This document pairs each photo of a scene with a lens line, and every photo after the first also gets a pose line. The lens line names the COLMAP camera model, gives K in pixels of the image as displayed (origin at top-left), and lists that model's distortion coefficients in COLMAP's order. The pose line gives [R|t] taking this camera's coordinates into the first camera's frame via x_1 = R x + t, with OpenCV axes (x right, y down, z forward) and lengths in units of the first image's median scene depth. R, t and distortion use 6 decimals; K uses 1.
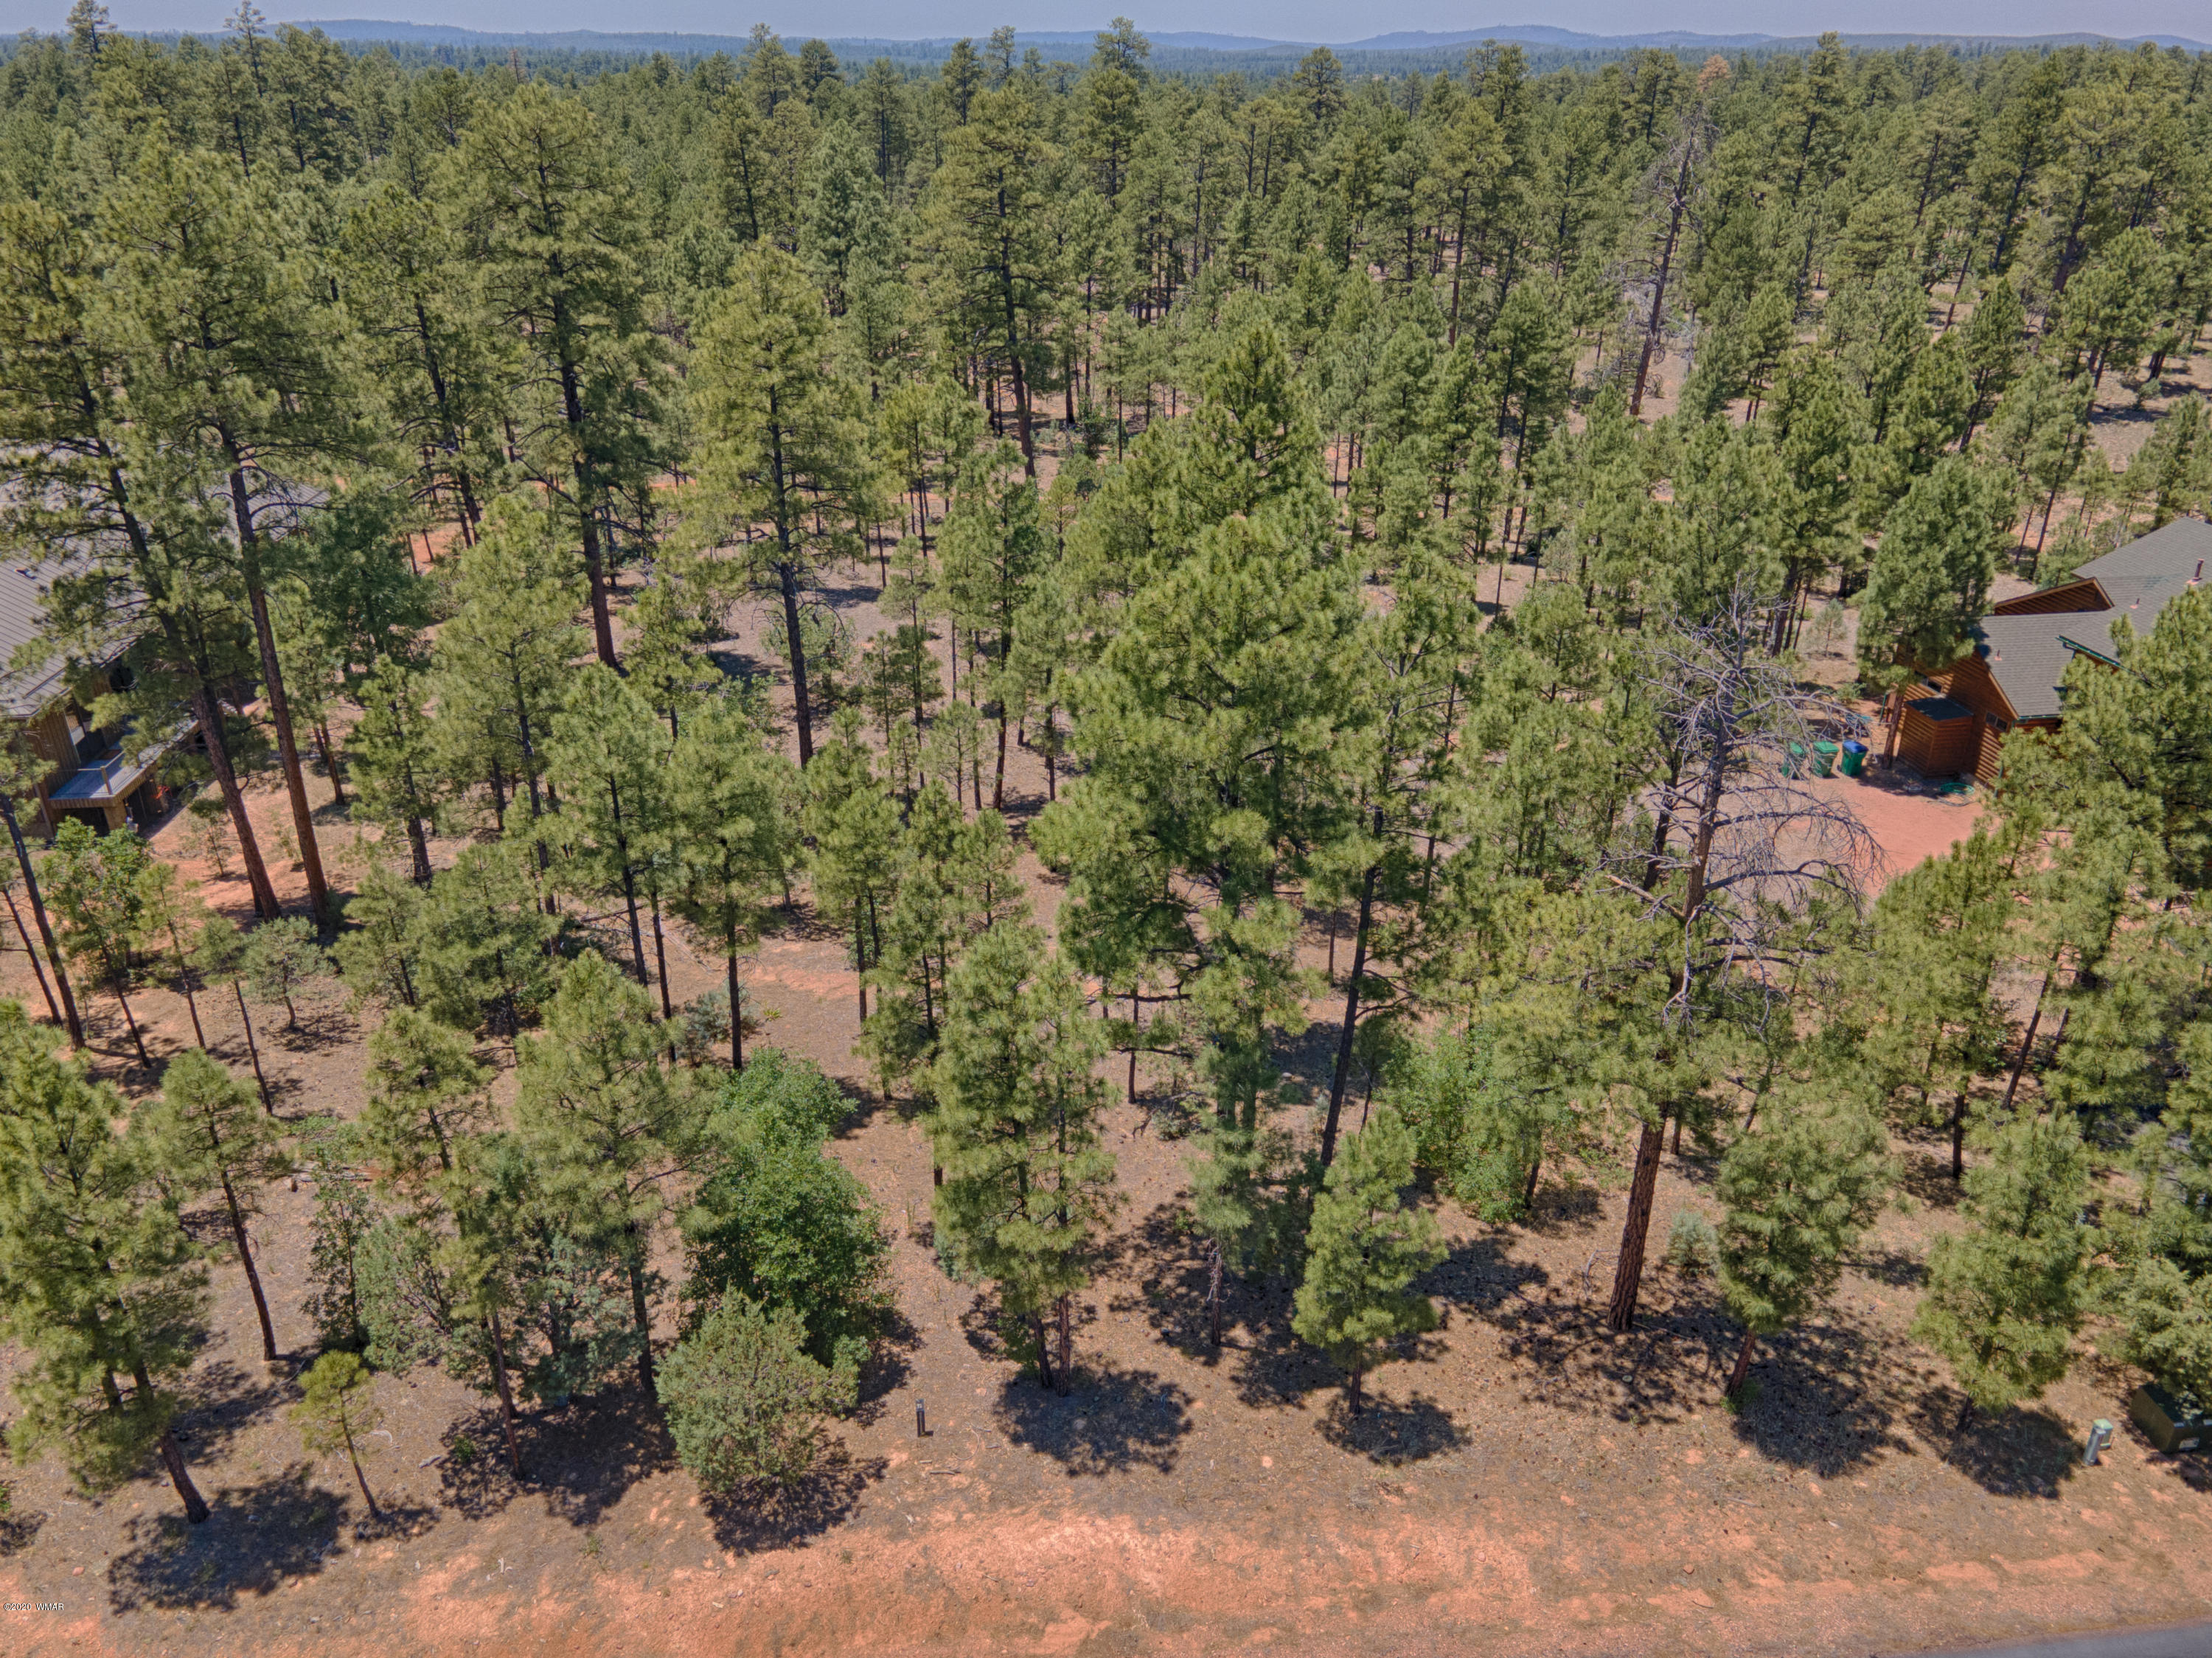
lens RADIAL K [[1649.3, 0, 1106.0], [0, 1649.3, 829.0], [0, 0, 1]] dist [0.065588, 0.014626]
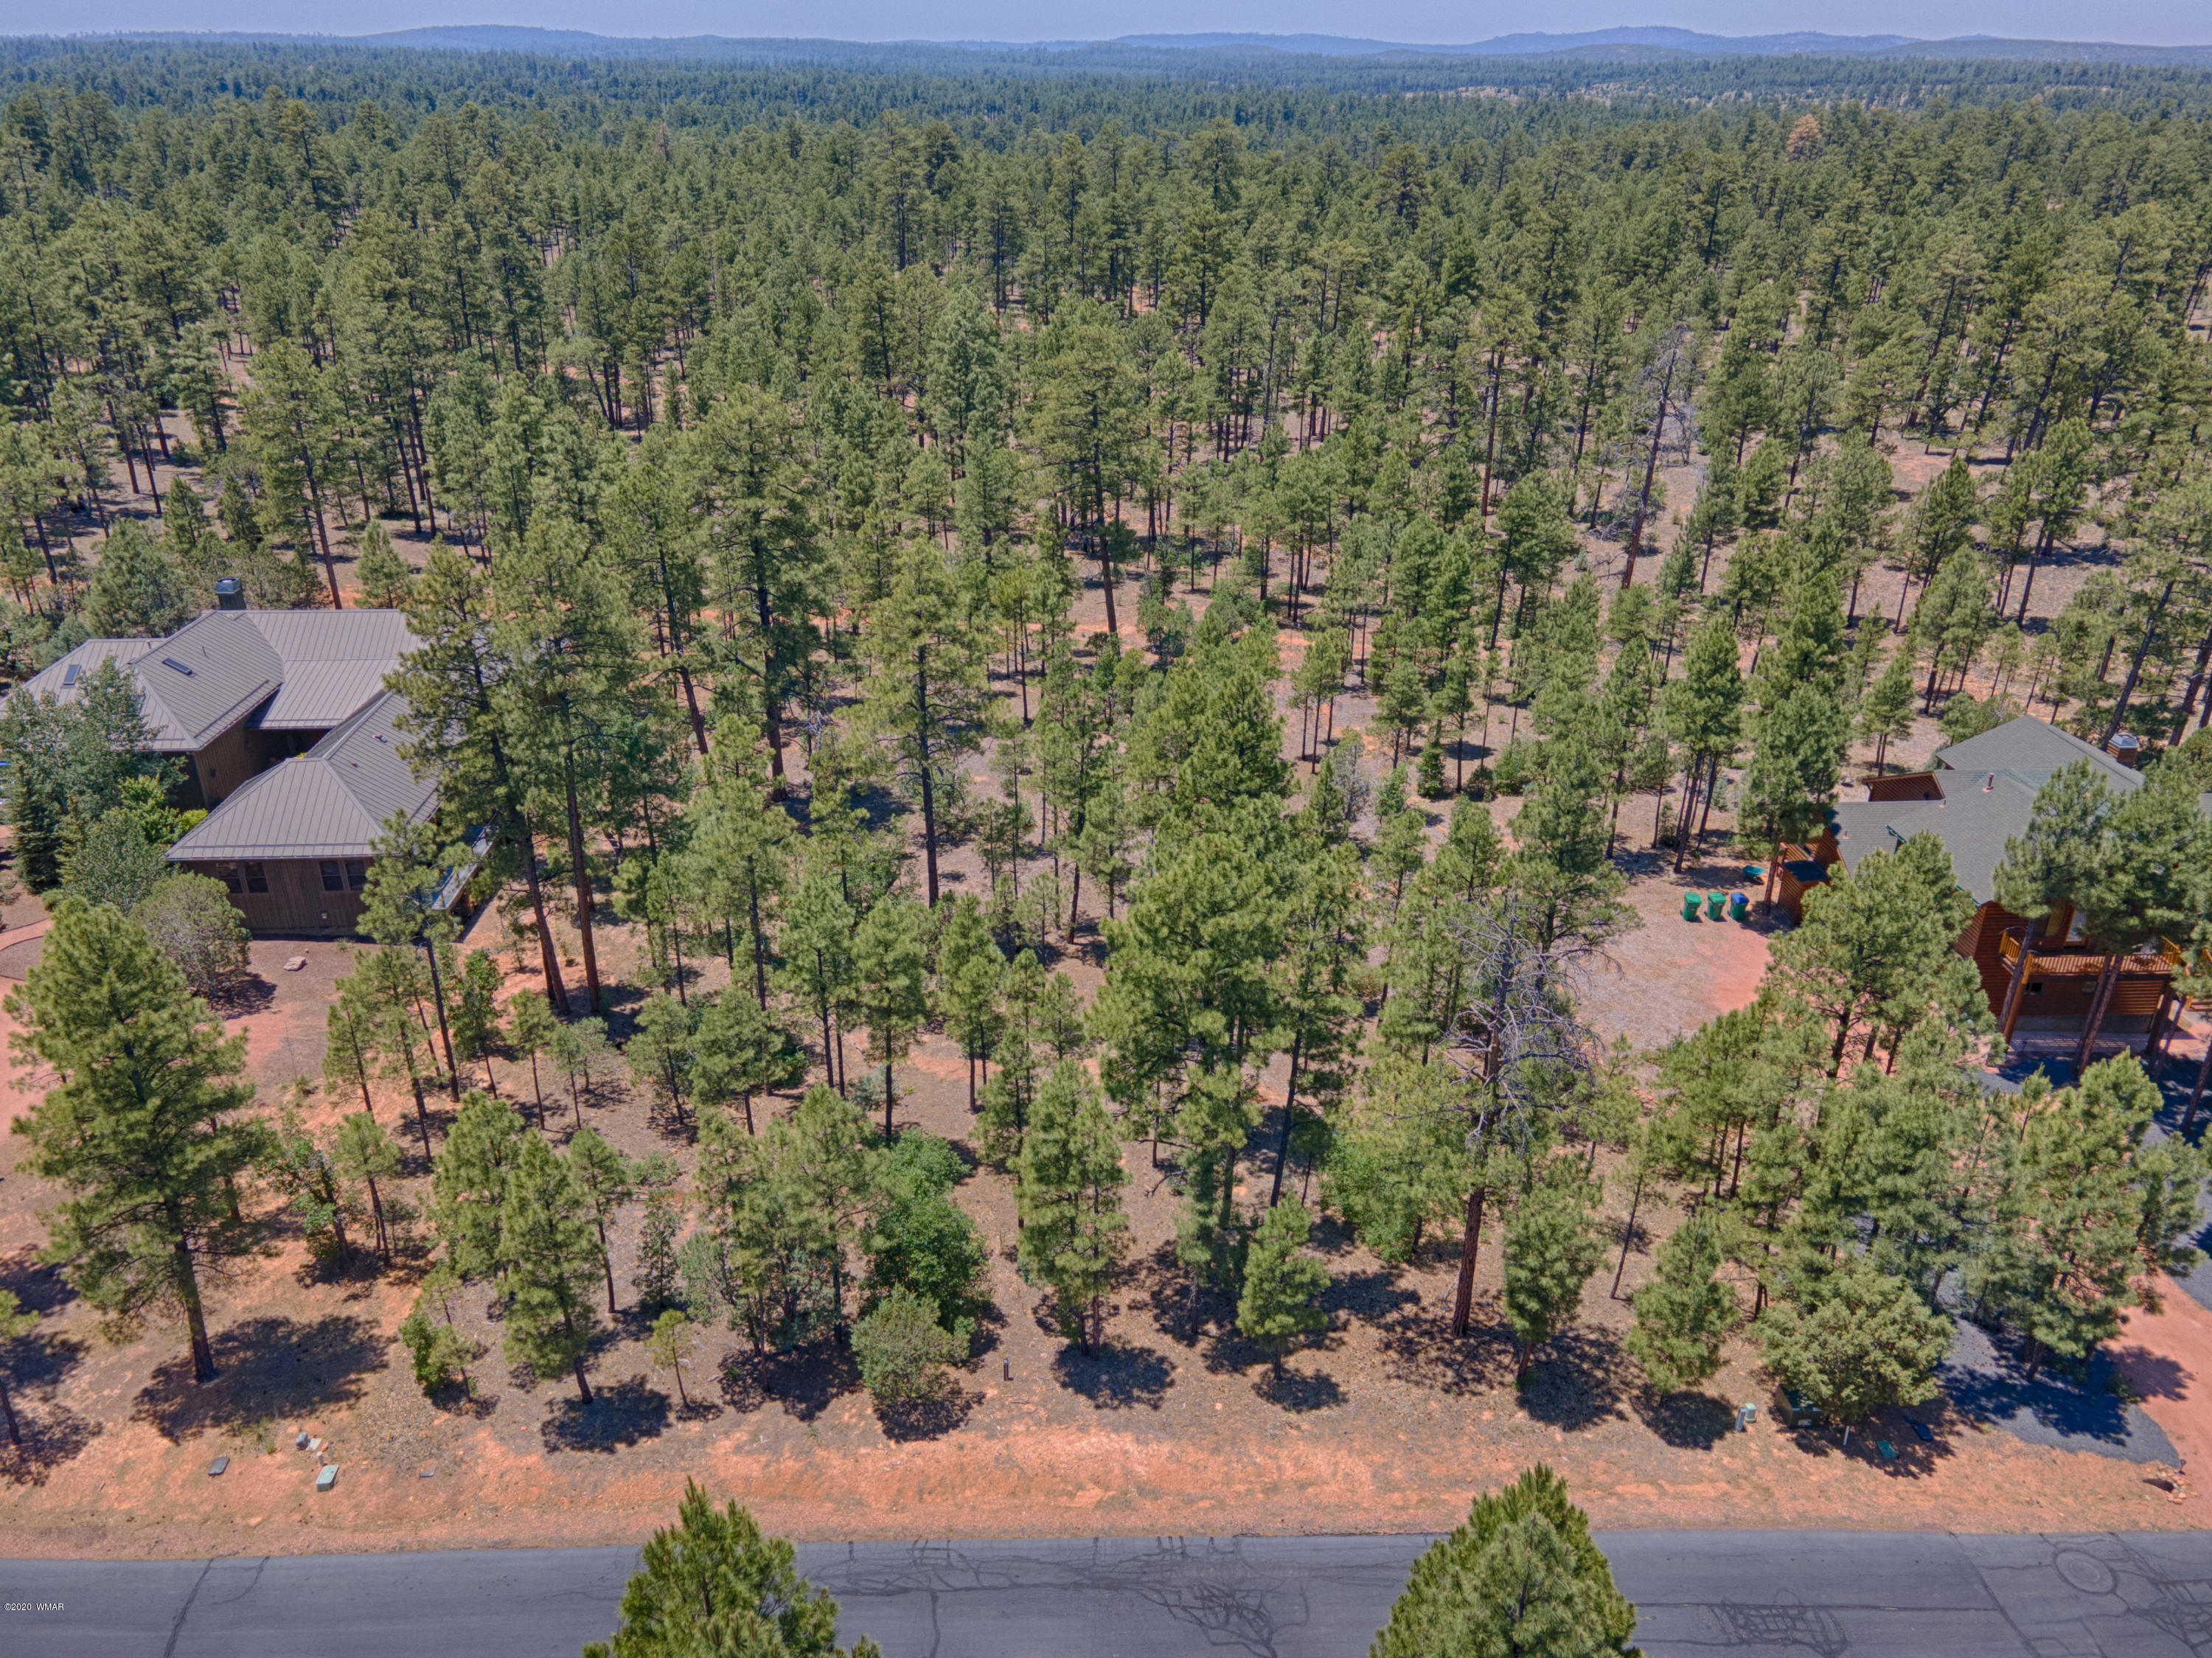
lens RADIAL K [[1649.3, 0, 1106.0], [0, 1649.3, 829.0], [0, 0, 1]] dist [0.065588, 0.014626]
pose [[0.998090, 0.030292, -0.053831, 0.055057], [-0.030242, 0.999541, 0.001745, -0.172141], [0.053859, -0.000114, 0.998549, -0.590858]]
